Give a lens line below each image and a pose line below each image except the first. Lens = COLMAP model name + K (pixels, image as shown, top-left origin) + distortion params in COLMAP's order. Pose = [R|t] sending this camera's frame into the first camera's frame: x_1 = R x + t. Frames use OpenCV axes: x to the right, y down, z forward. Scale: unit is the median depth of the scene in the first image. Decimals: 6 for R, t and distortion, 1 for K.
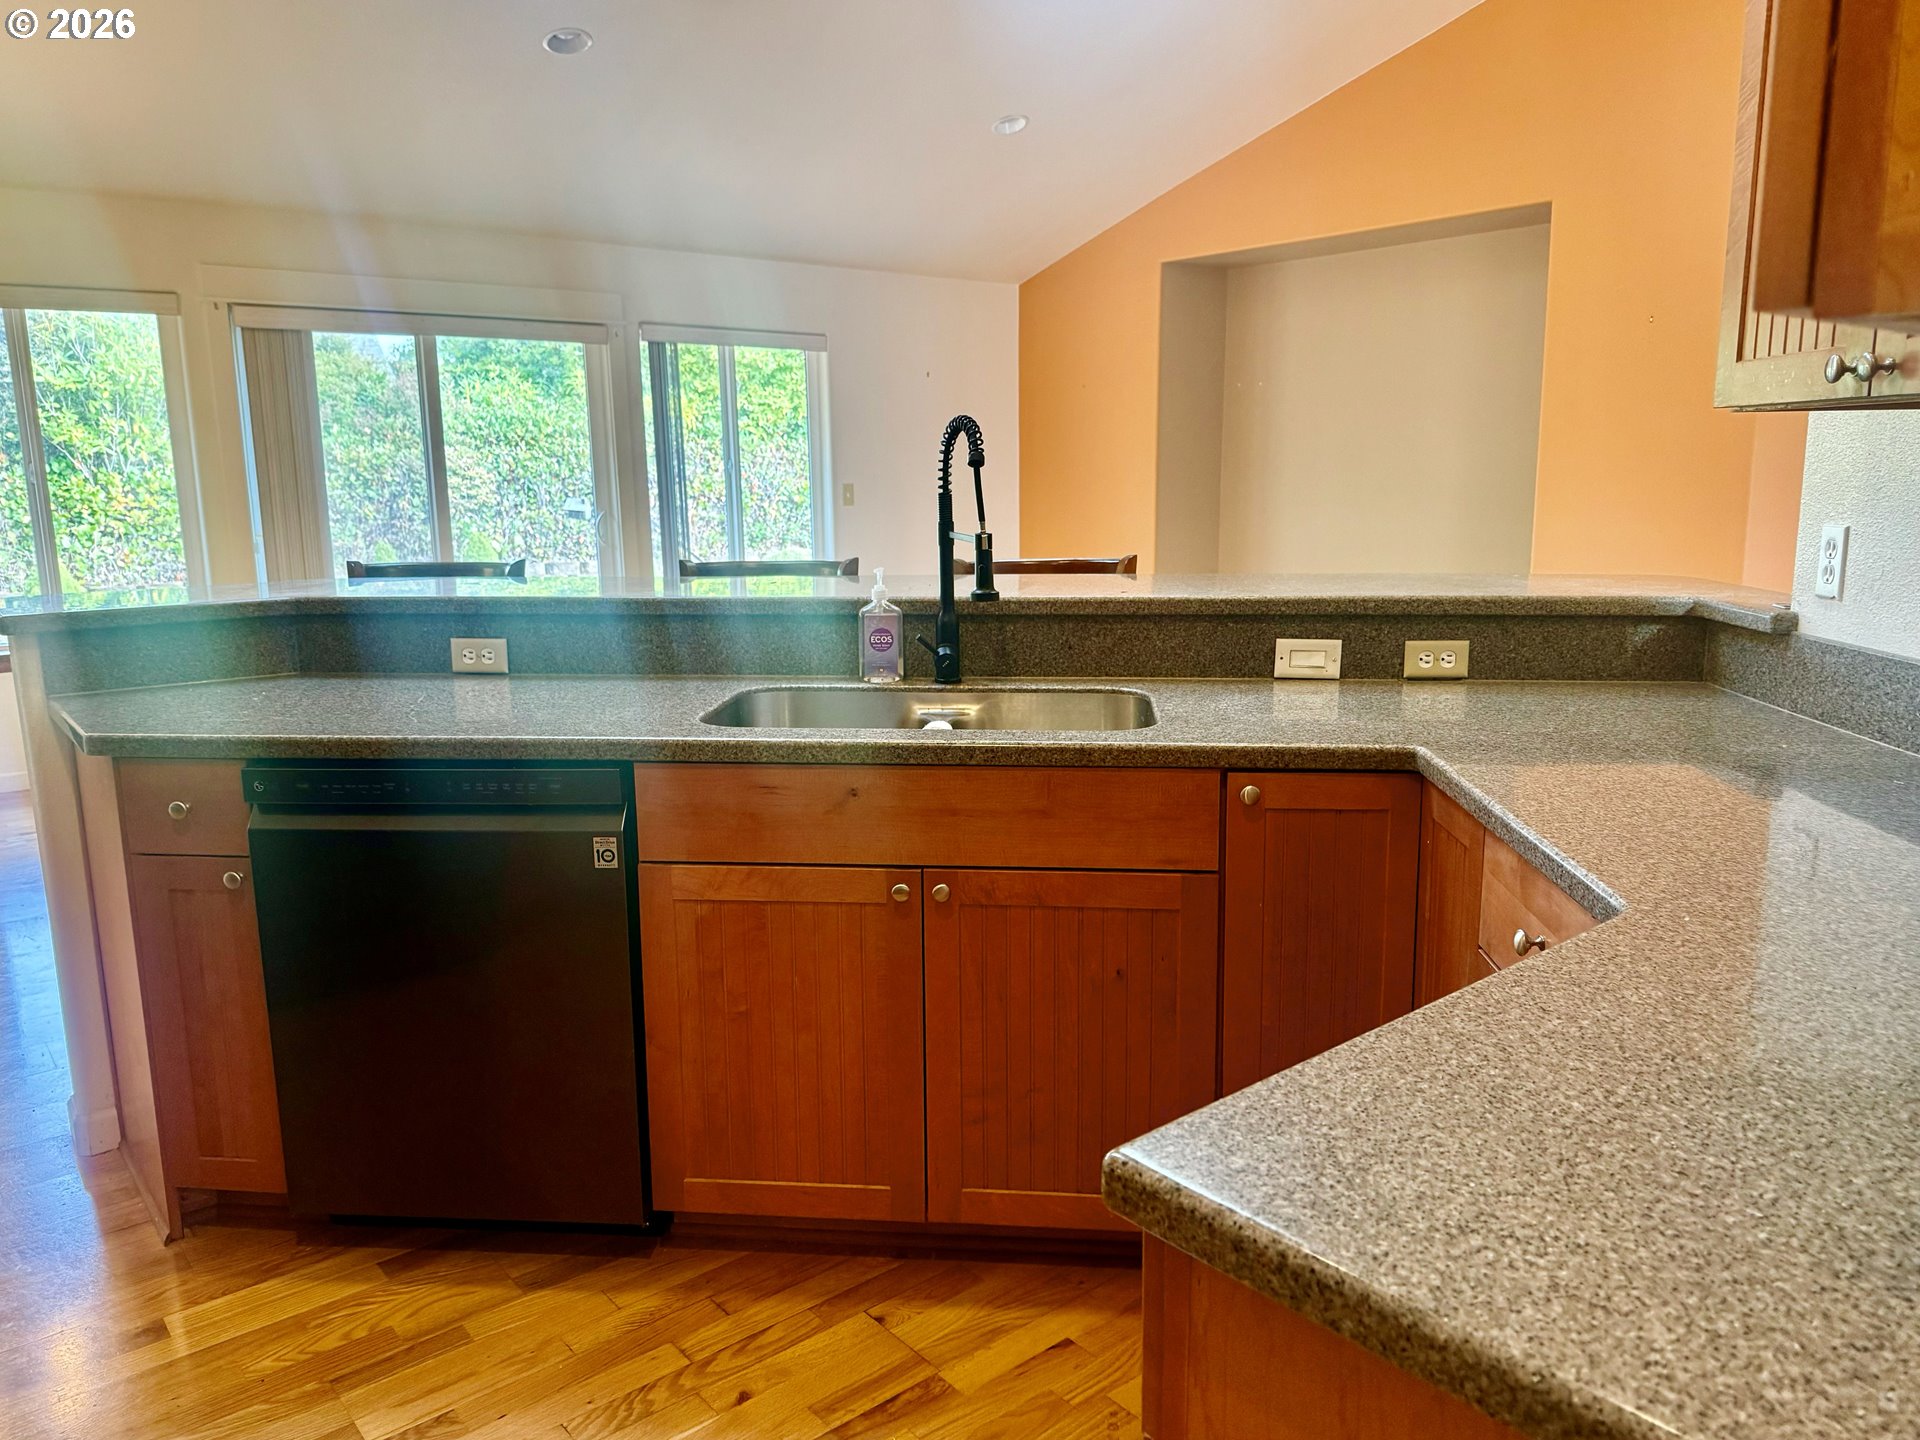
lens RADIAL K [[1388.9, 0, 960.0], [0, 1388.9, 720.0], [0, 0, 1]] dist [0.094719, -0.170600]
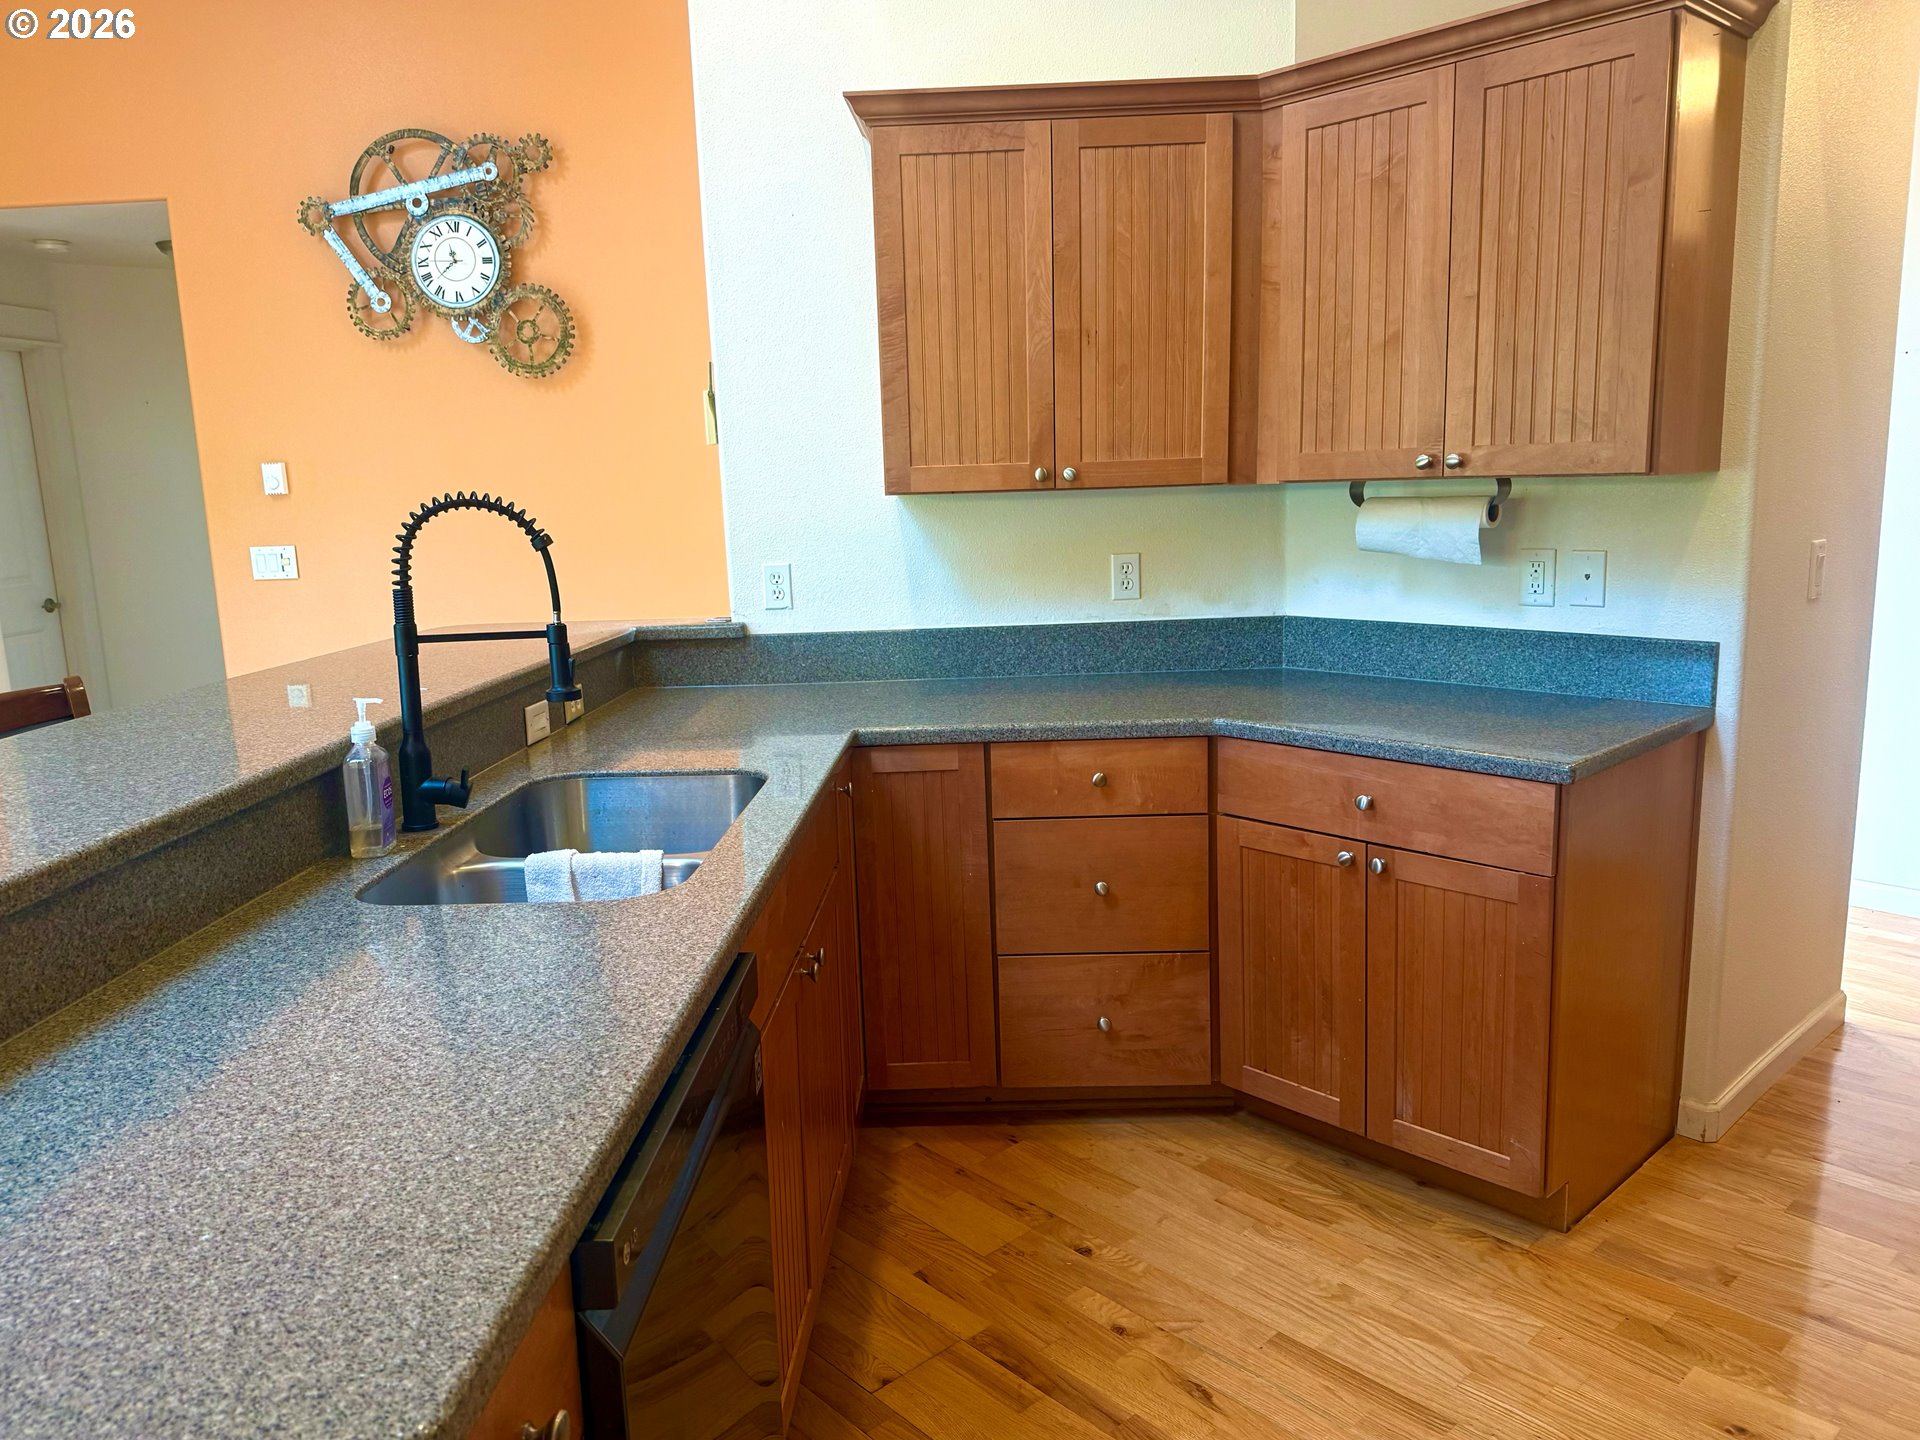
lens RADIAL K [[1388.9, 0, 960.0], [0, 1388.9, 720.0], [0, 0, 1]] dist [0.094719, -0.170600]
pose [[-0.064841, -0.163388, 0.984429, -0.888262], [0.208795, 0.962447, 0.173492, -0.177774], [-0.975807, 0.216793, -0.028292, 0.791520]]
